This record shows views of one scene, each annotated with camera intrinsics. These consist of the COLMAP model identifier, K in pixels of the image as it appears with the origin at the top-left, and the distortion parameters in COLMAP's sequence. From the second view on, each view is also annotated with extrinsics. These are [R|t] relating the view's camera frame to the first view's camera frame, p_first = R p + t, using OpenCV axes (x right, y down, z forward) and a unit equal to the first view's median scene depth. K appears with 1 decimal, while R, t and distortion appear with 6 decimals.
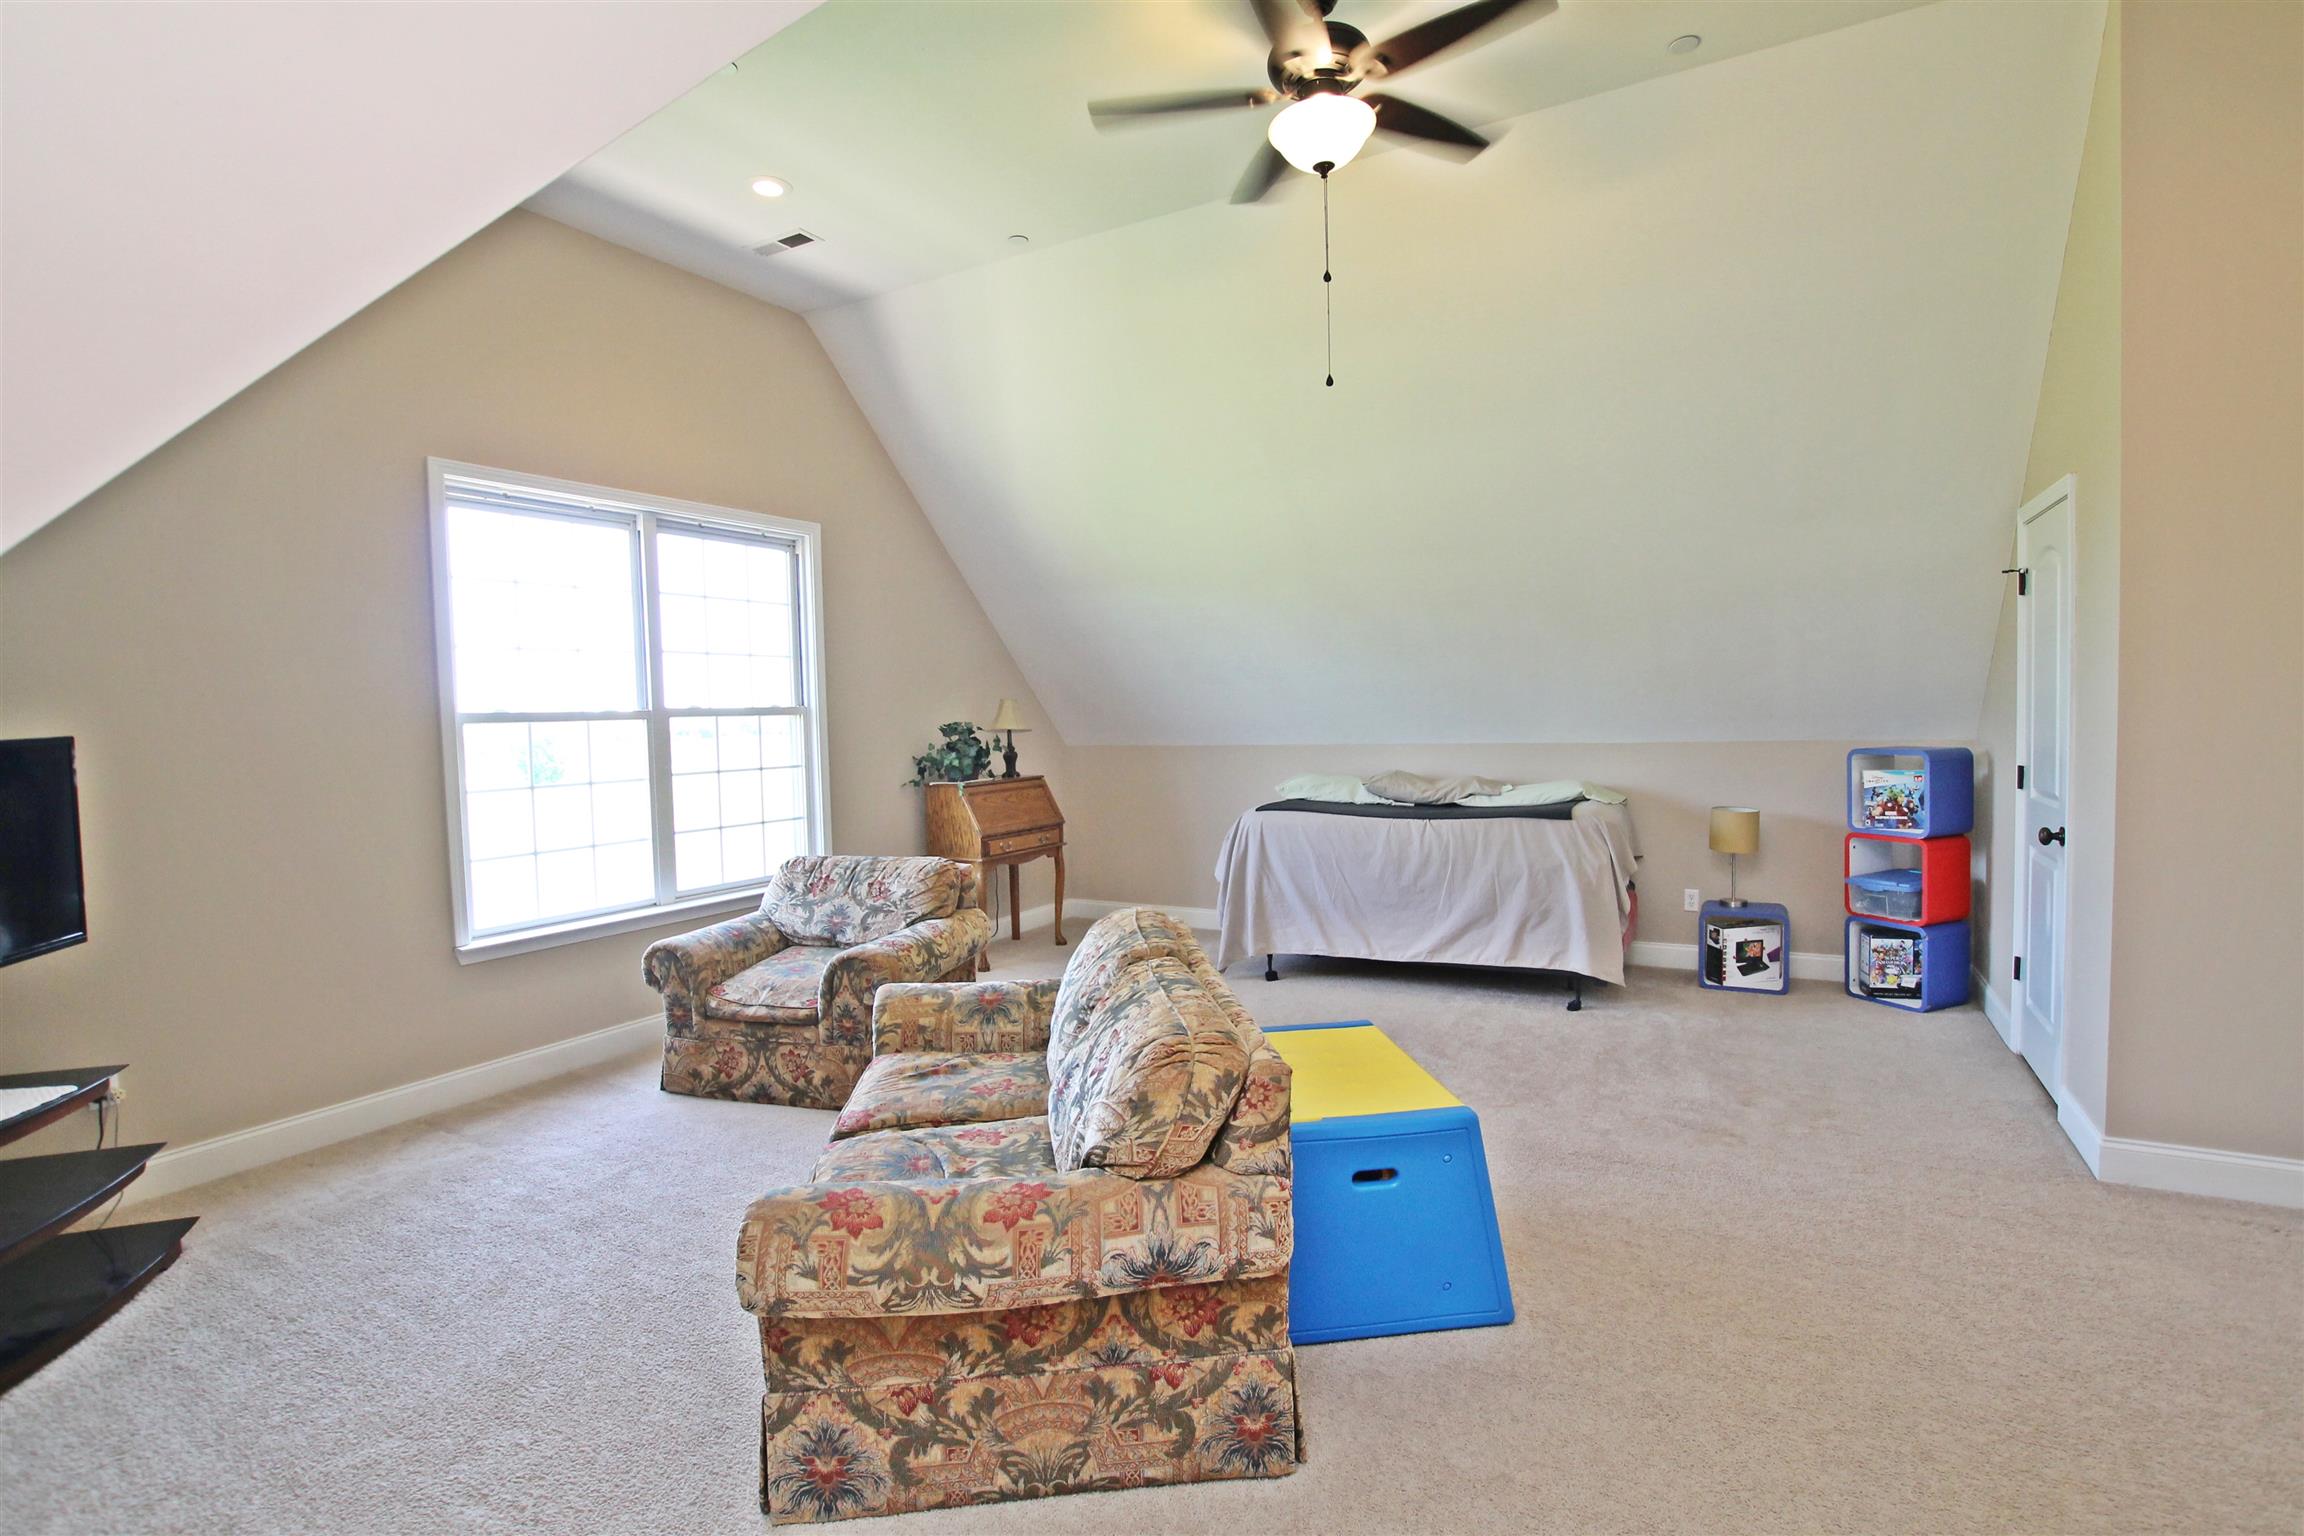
lens RADIAL K [[1085.7, 0, 1161.5], [0, 1085.7, 769.7], [0, 0, 1]] dist [-0.032416, 0.001610]
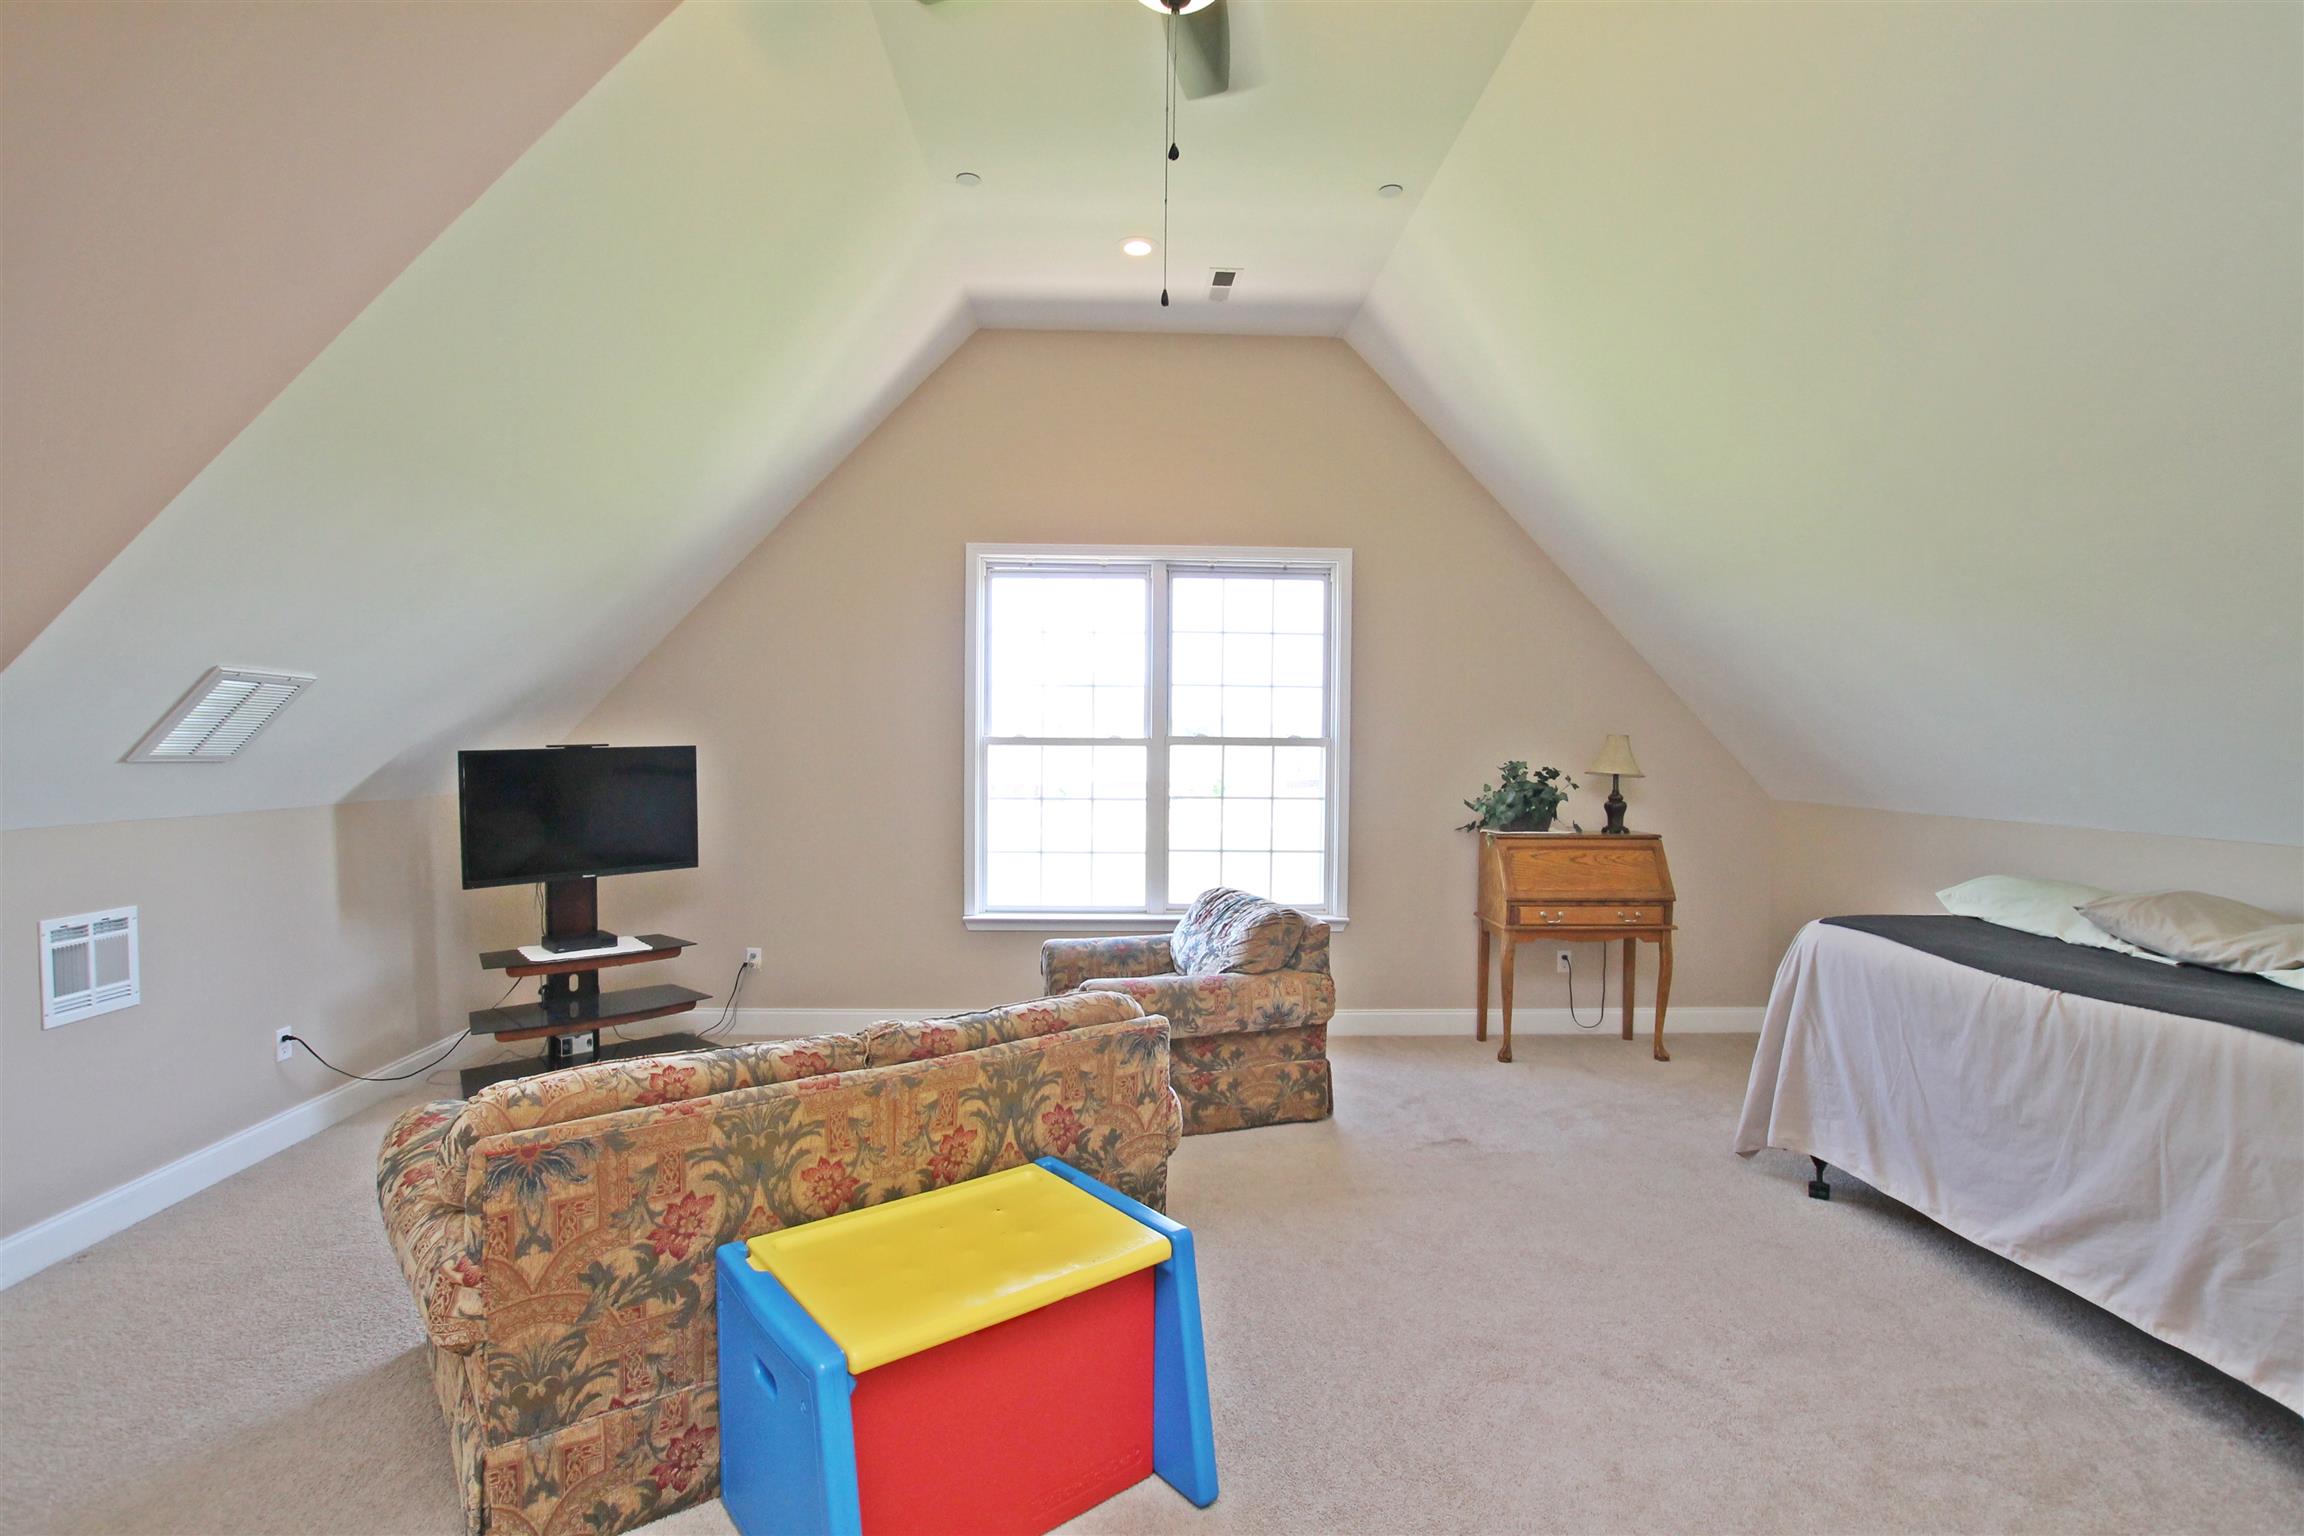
lens RADIAL K [[1085.7, 0, 1139.3], [0, 1085.7, 765.1], [0, 0, 1]] dist [-0.032416, 0.001610]
pose [[0.522089, 0.046280, -0.851634, 0.435856], [-0.066618, 0.997689, 0.013377, -0.037625], [0.850285, 0.049751, 0.523966, 0.364145]]
